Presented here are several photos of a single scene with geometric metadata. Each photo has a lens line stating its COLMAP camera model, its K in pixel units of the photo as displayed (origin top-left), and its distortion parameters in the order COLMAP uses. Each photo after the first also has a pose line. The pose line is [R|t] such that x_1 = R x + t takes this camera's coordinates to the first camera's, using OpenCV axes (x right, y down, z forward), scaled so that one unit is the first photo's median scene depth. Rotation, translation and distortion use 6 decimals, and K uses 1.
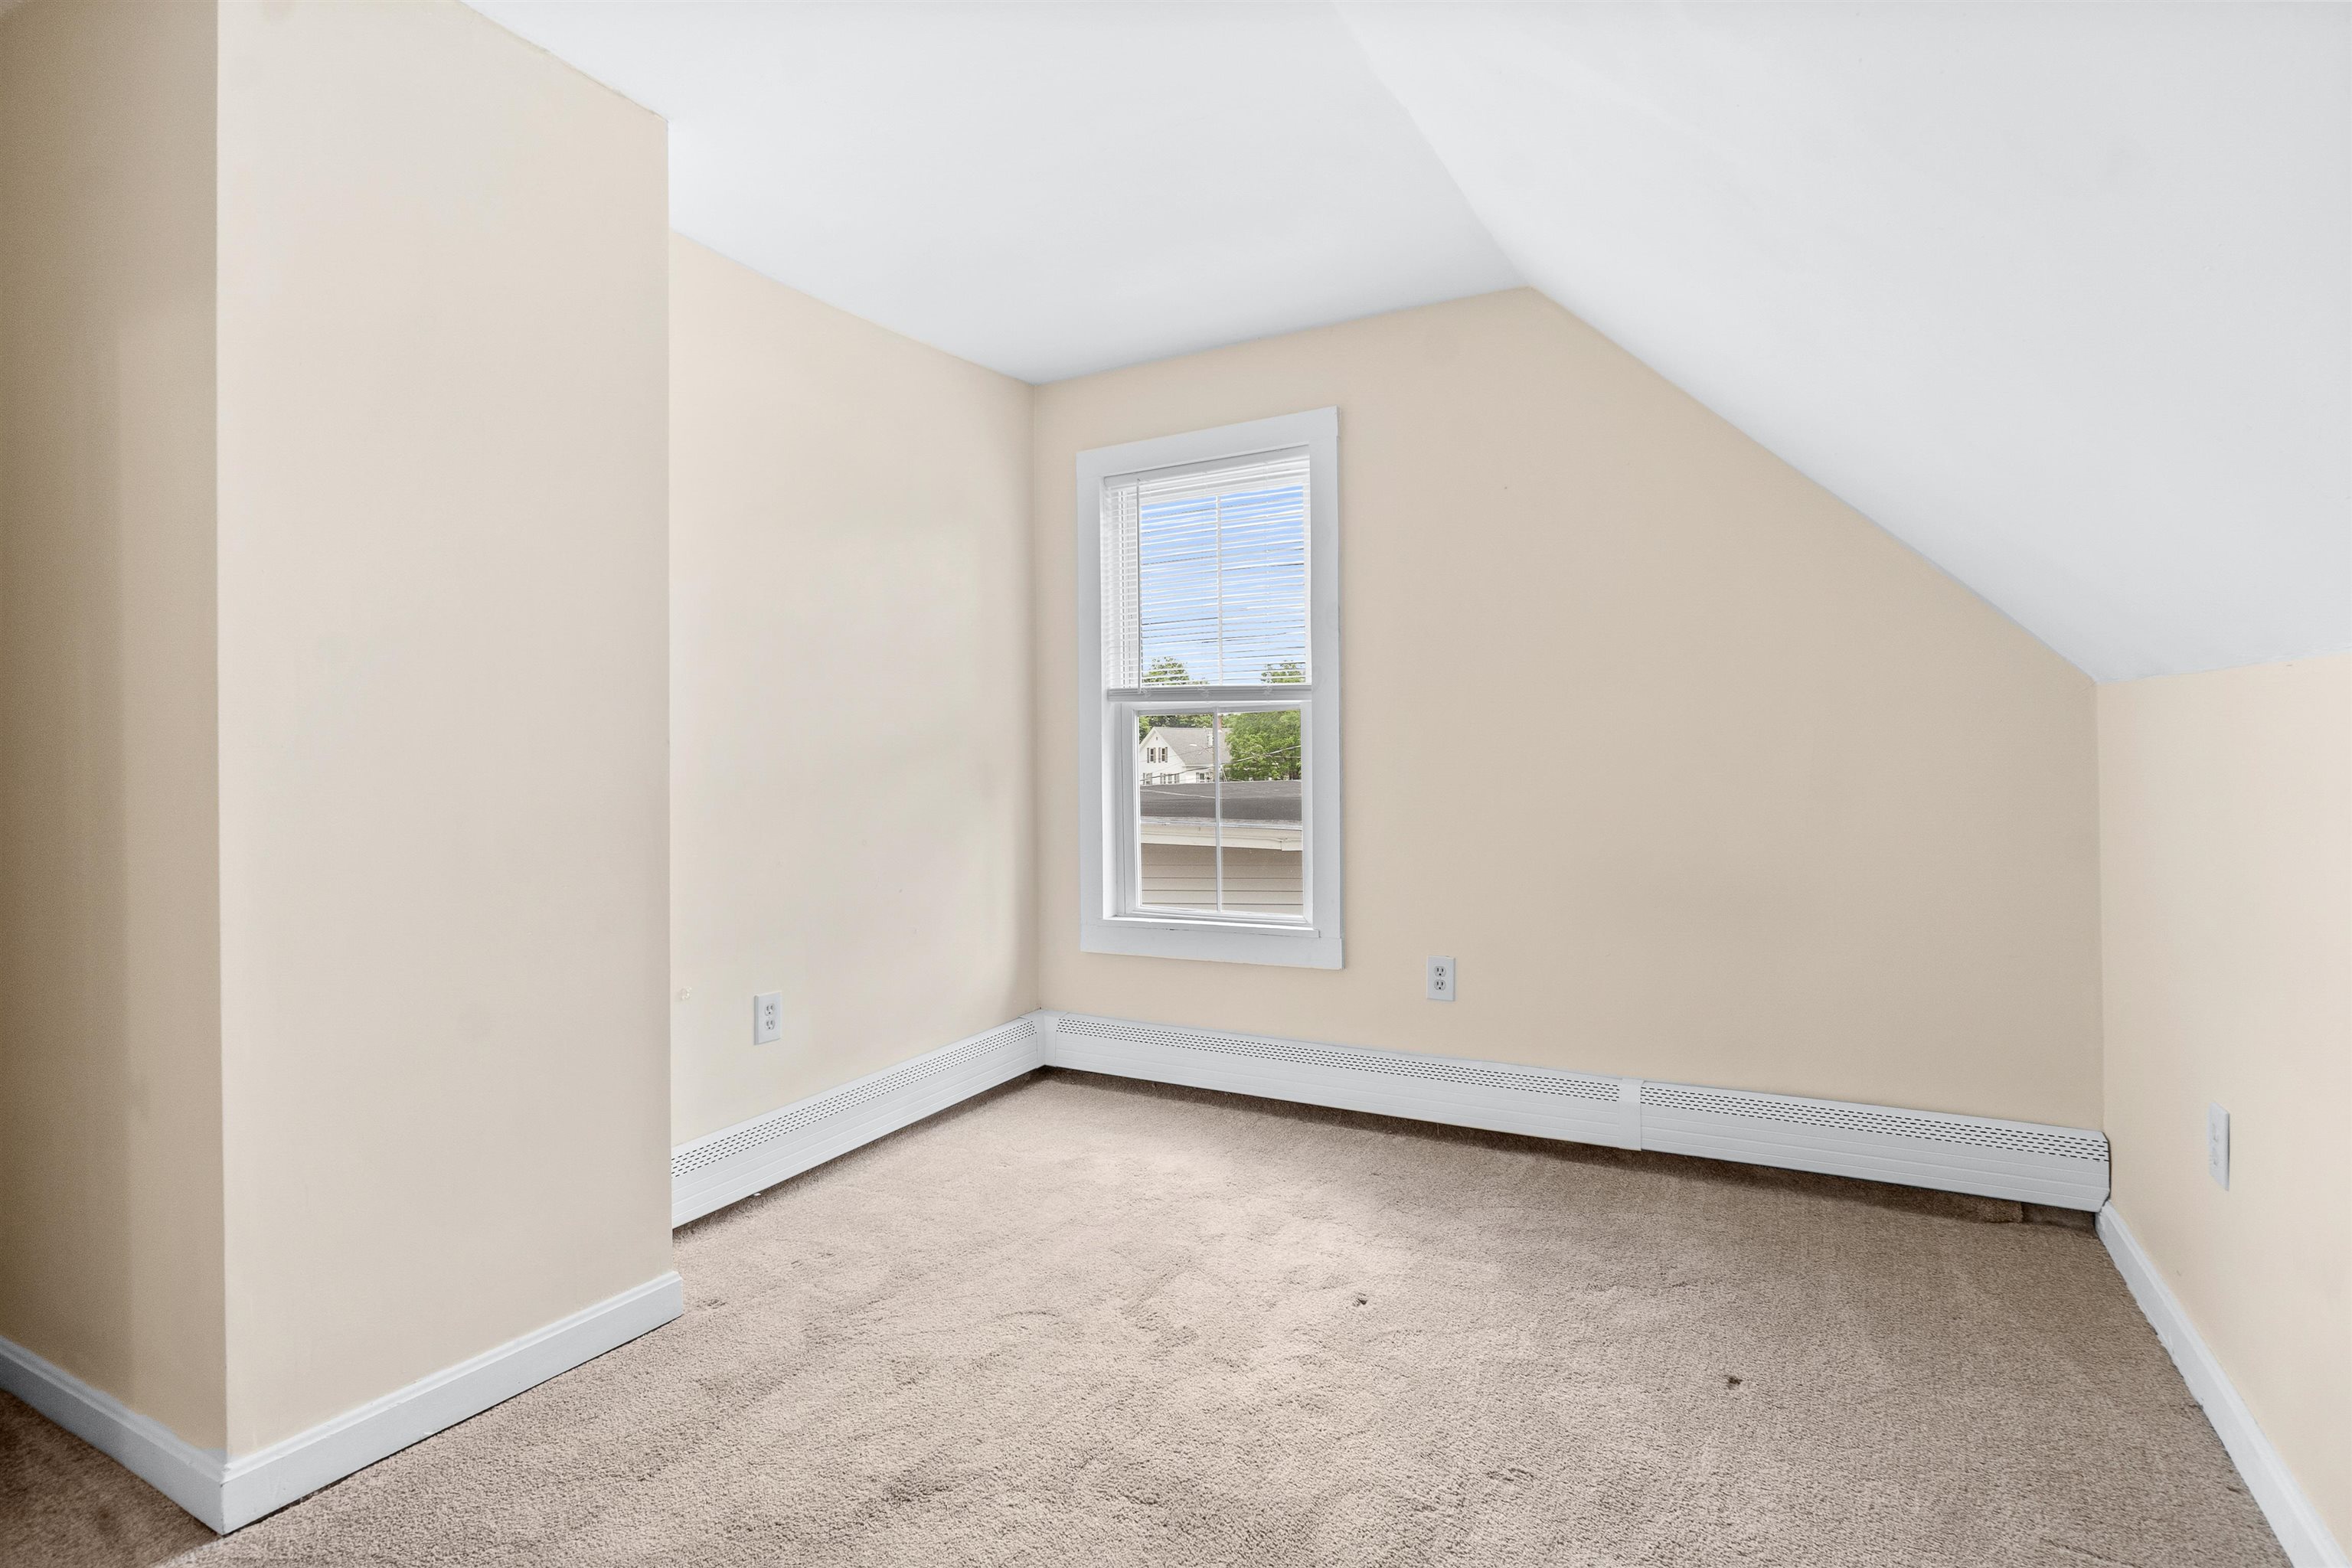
lens RADIAL K [[1169.4, 0, 1173.5], [0, 1169.4, 755.0], [0, 0, 1]] dist [-0.002779, -0.000532]
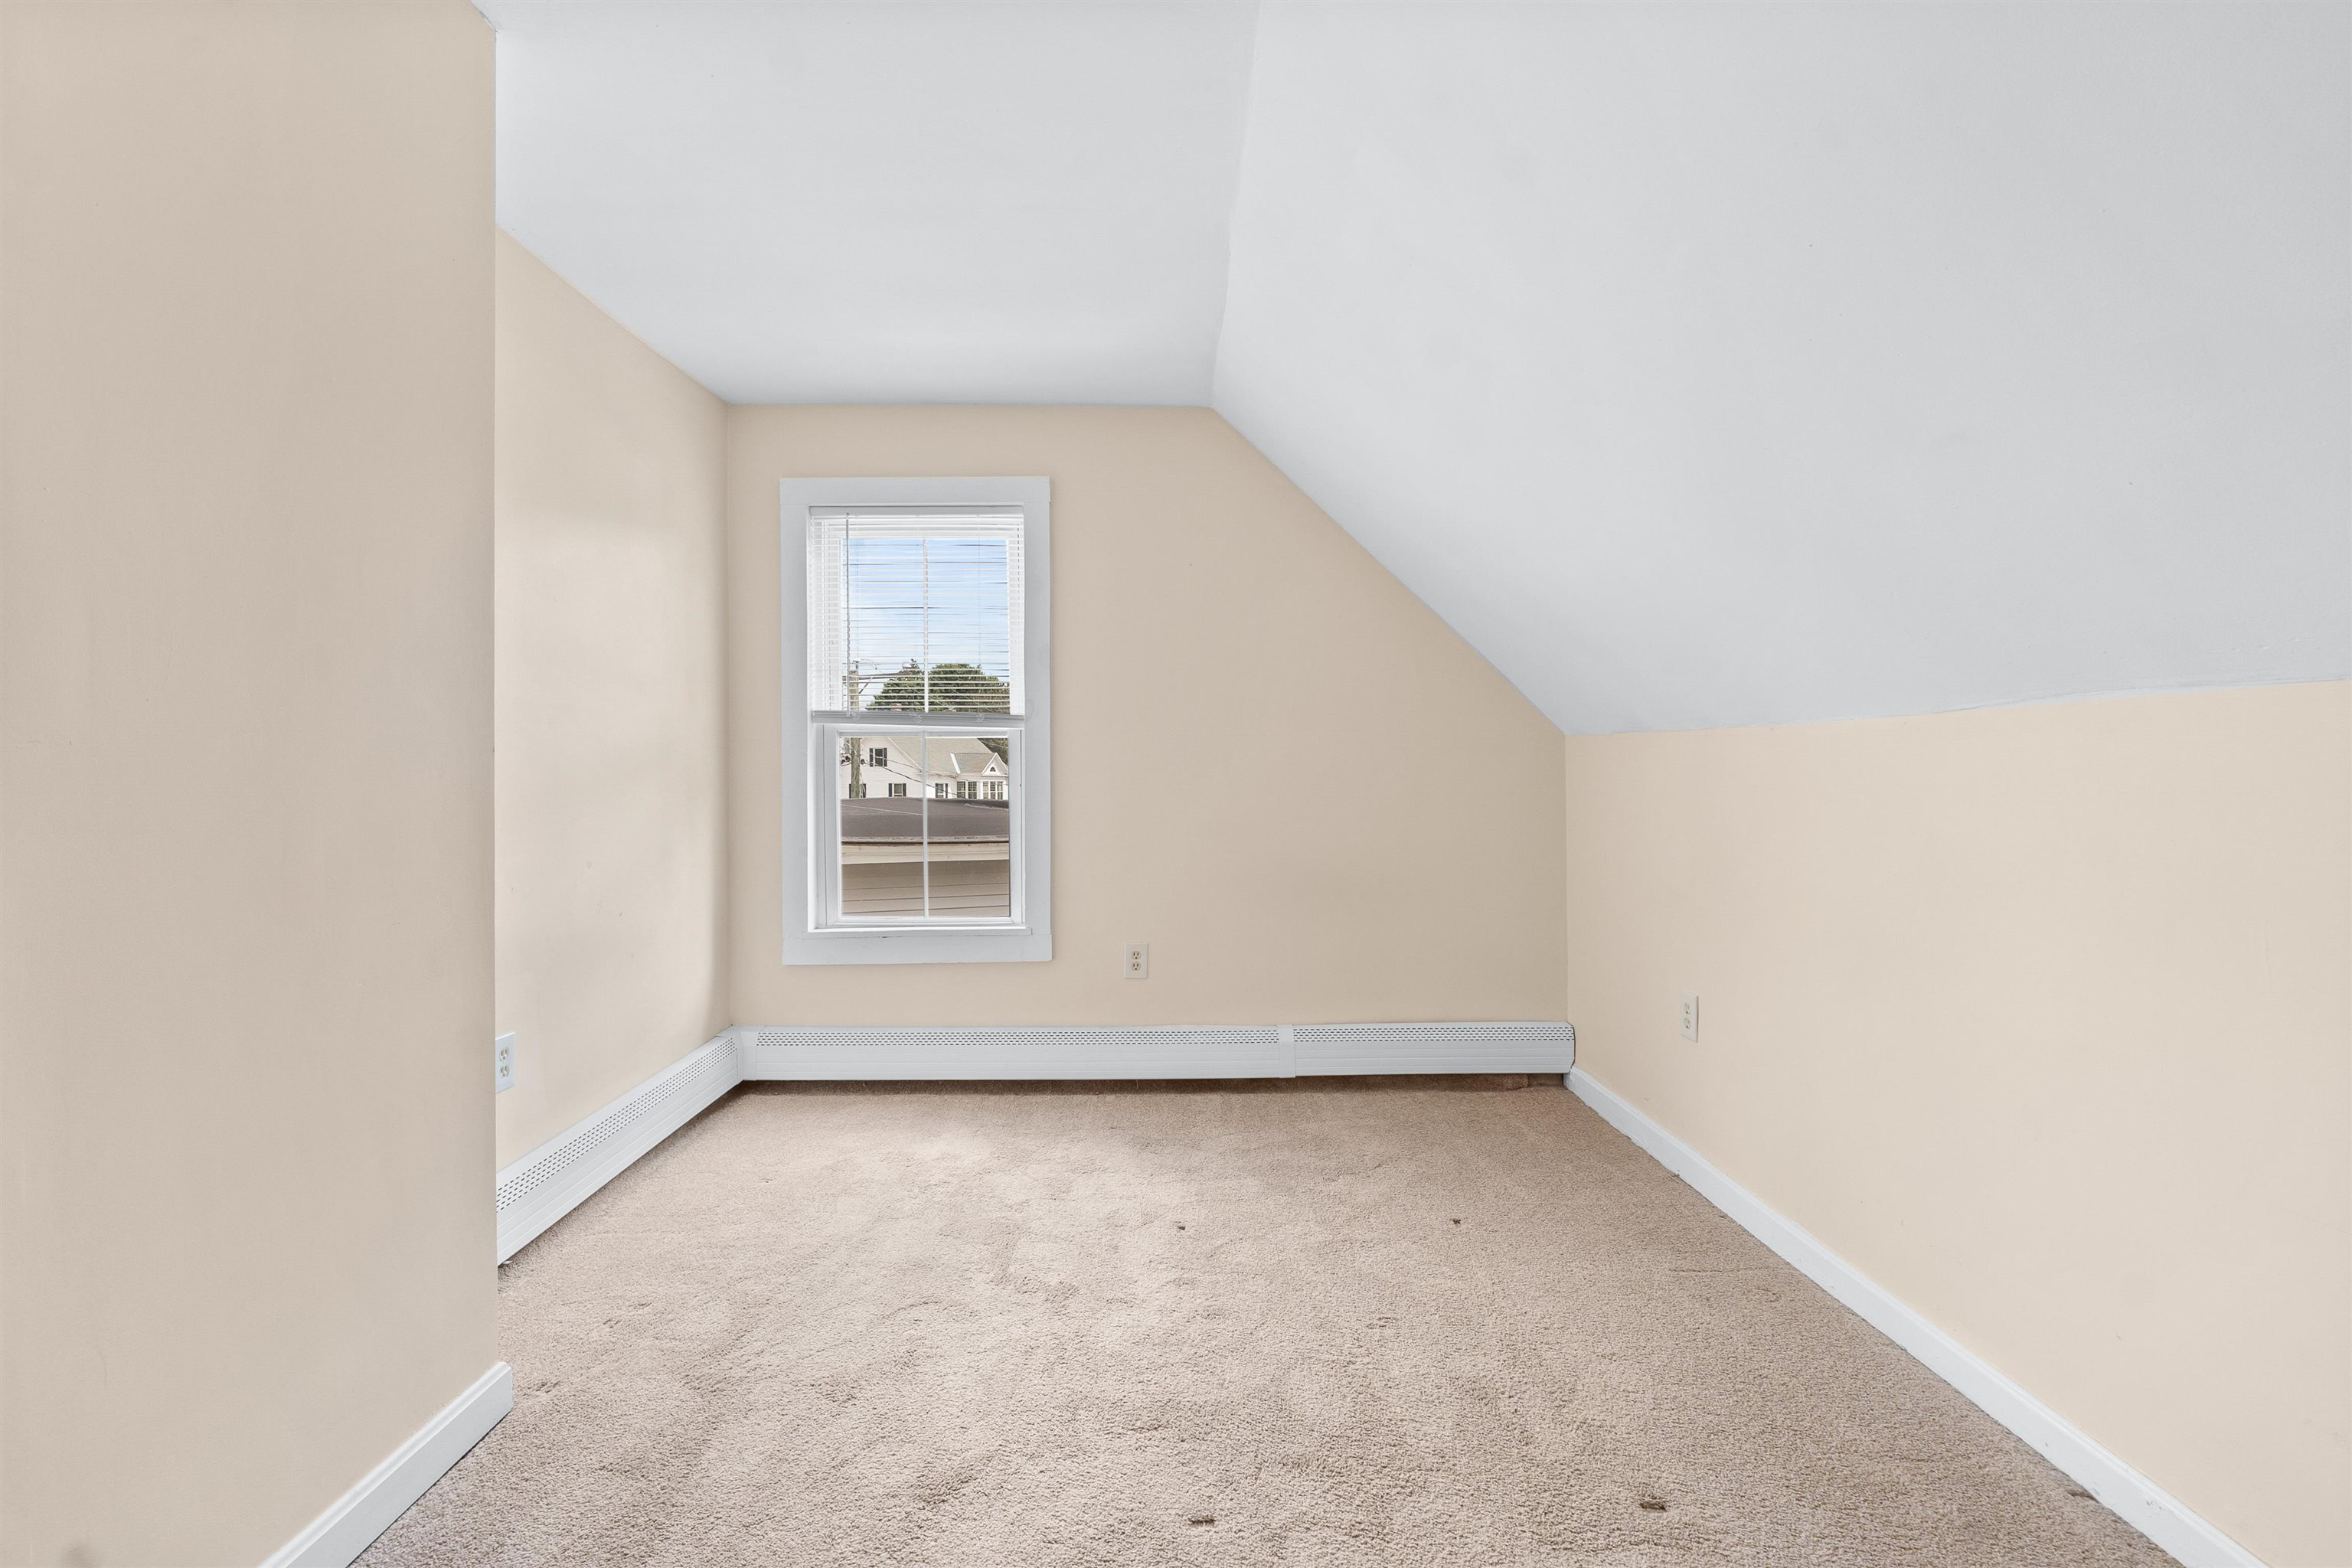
lens RADIAL K [[1001.3, 0, 1176.0], [0, 1001.3, 784.0], [0, 0, 1]] dist [-0.008824, -0.000094]
pose [[0.862865, 0.008829, 0.505358, -0.310418], [-0.010875, 0.999940, 0.001098, 0.006234], [-0.505318, -0.006443, 0.862909, 0.095017]]
